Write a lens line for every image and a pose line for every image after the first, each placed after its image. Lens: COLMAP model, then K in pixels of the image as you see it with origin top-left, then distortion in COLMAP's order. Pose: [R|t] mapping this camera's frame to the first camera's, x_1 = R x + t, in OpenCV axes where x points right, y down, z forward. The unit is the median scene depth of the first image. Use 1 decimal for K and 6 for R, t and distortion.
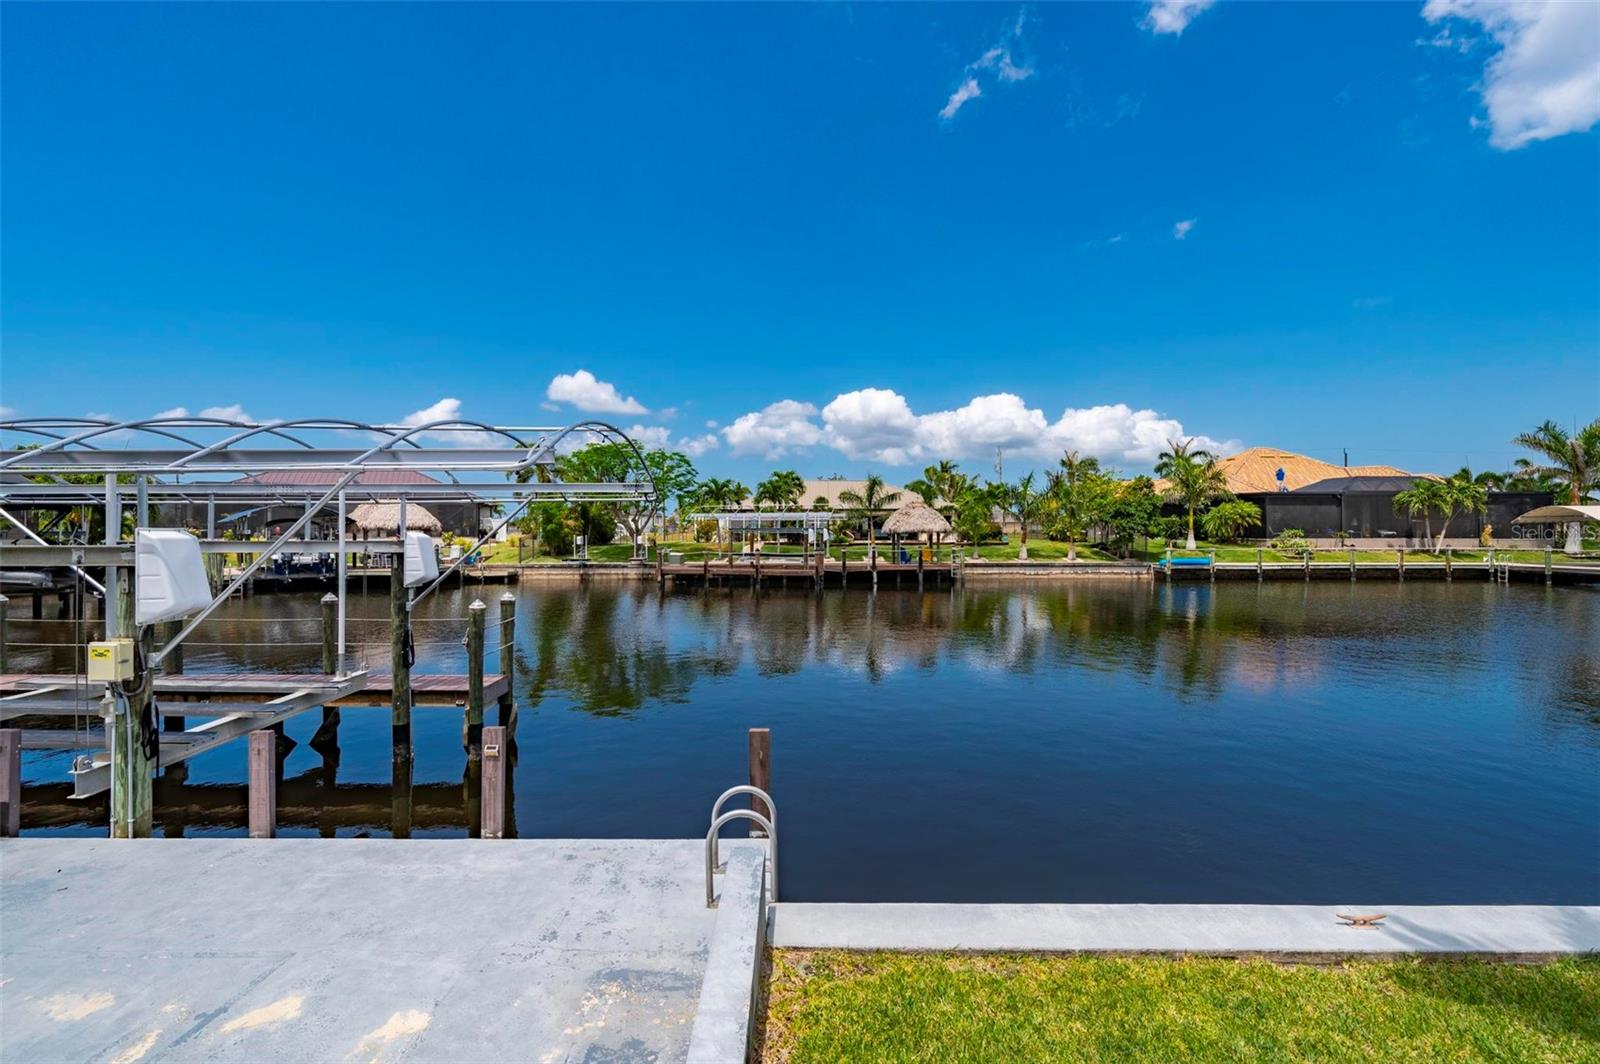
lens RADIAL K [[694.4, 0, 787.9], [0, 694.4, 524.3], [0, 0, 1]] dist [-0.002407, 0.000110]
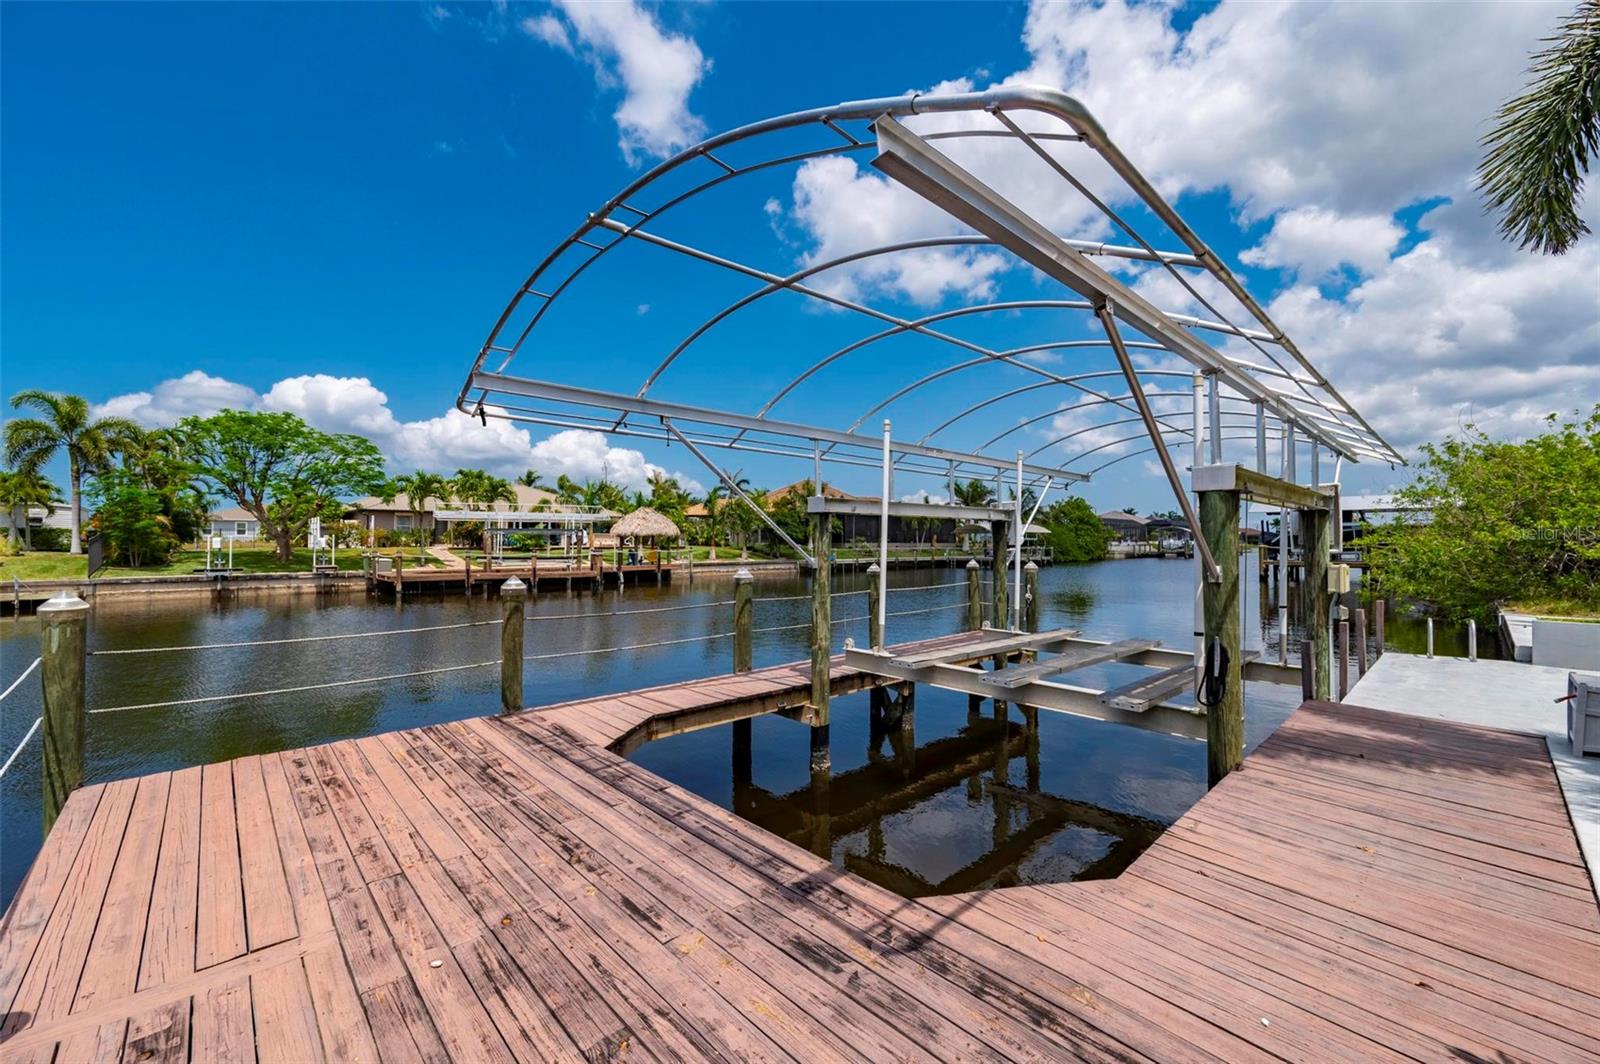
lens RADIAL K [[644.7, 0, 796.1], [0, 644.7, 530.1], [0, 0, 1]] dist [0.002964, -0.000788]
pose [[0.717411, 0.015737, 0.696473, -0.361519], [-0.006657, 0.999854, -0.015736, 0.016679], [-0.696619, 0.006653, 0.717411, 0.105644]]
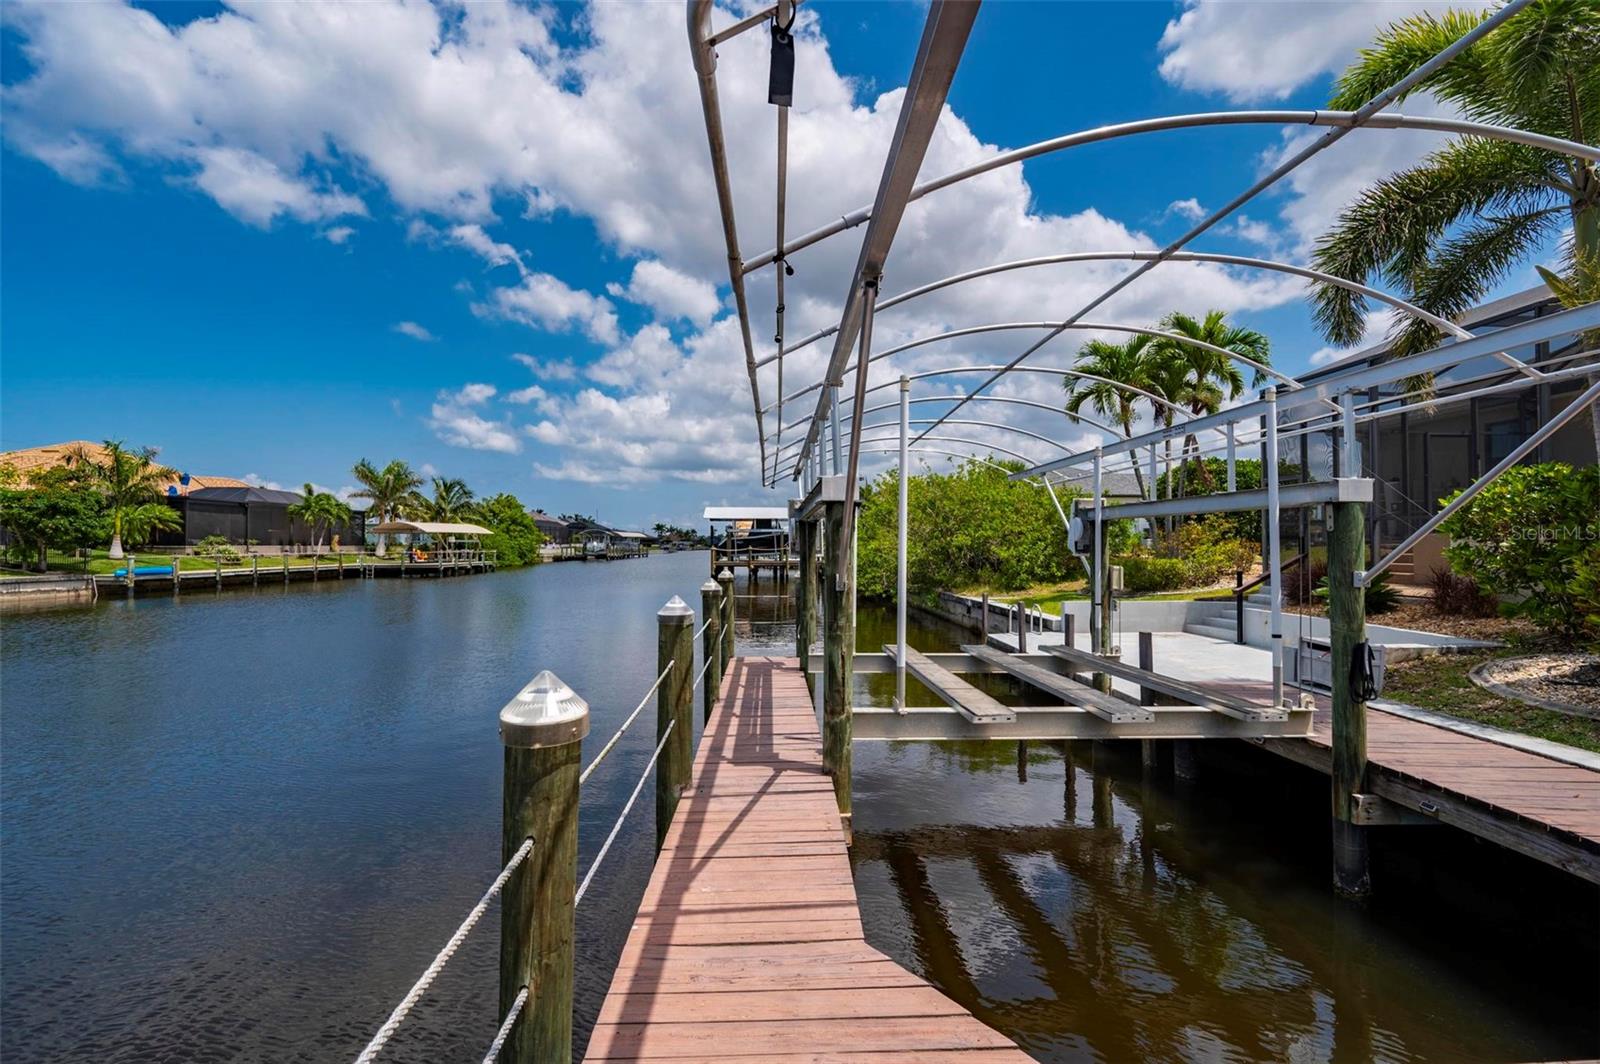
lens RADIAL K [[694.4, 0, 811.4], [0, 694.4, 506.7], [0, 0, 1]] dist [-0.002407, 0.000110]
pose [[-0.083595, 0.057608, 0.994833, -0.351502], [-0.008200, 0.998254, -0.058495, 0.017472], [-0.996466, -0.013048, -0.082976, 0.251471]]
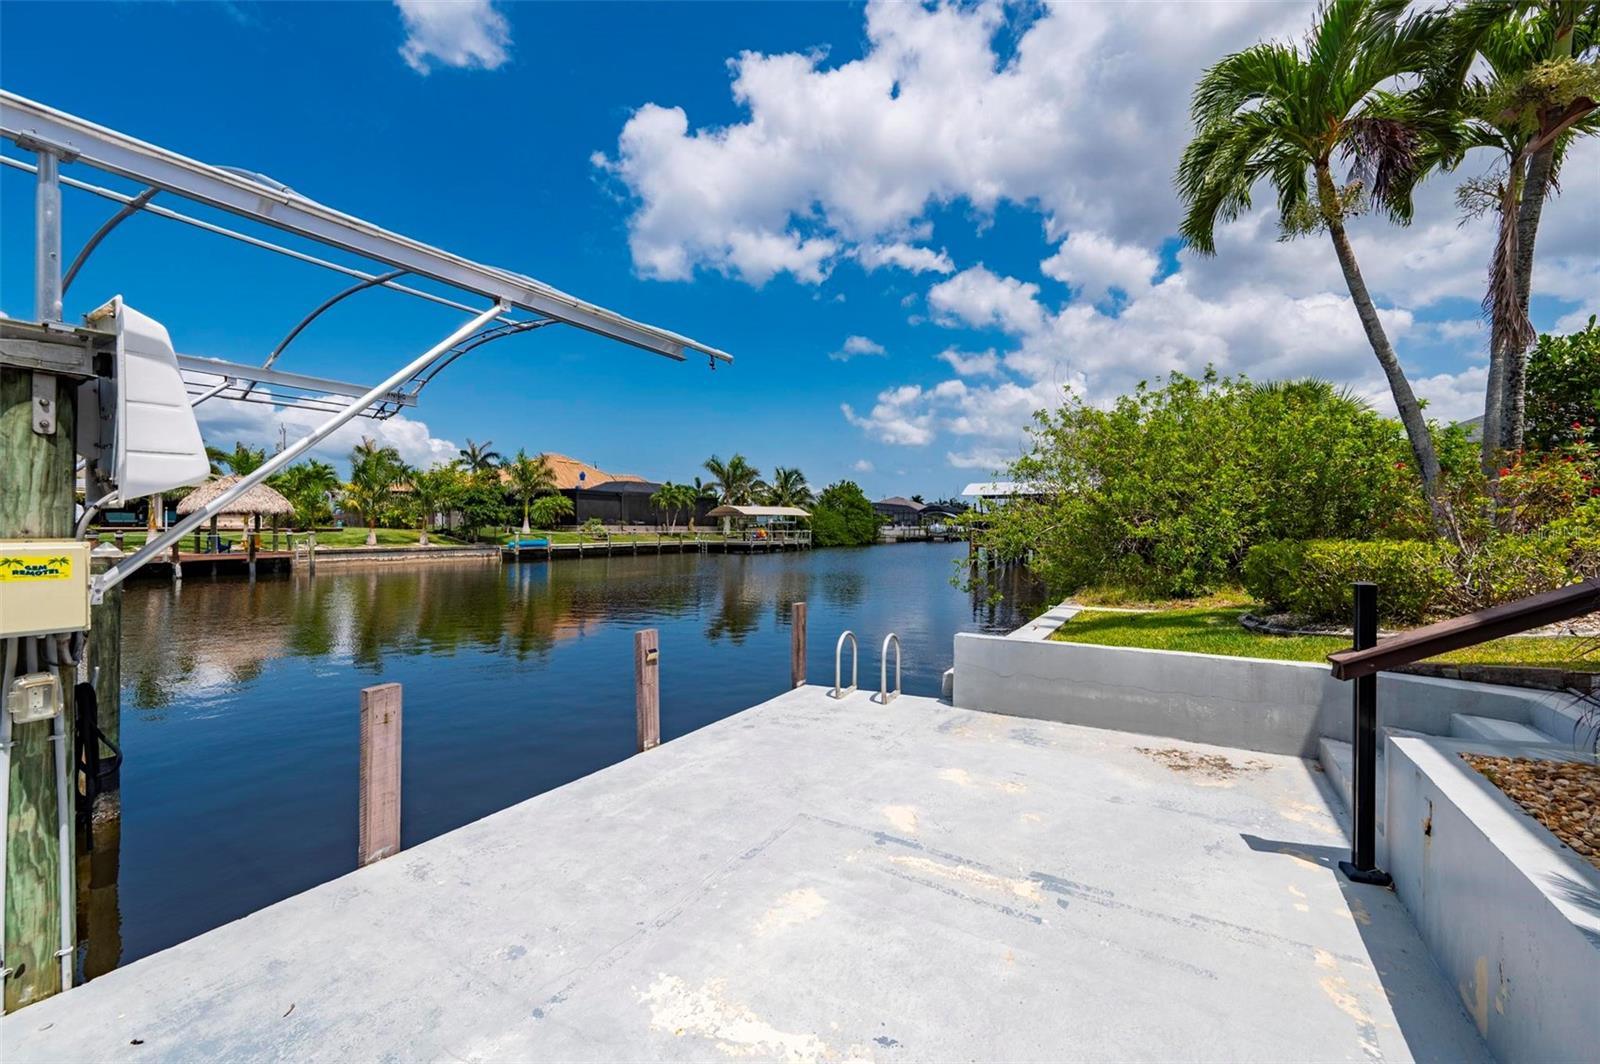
lens RADIAL K [[644.7, 0, 801.1], [0, 644.7, 577.1], [0, 0, 1]] dist [0.002964, -0.000788]
pose [[0.505312, -0.062704, 0.860655, -0.136718], [-0.009927, 0.996868, 0.078456, 0.019582], [-0.862880, -0.048189, 0.503107, 0.051322]]
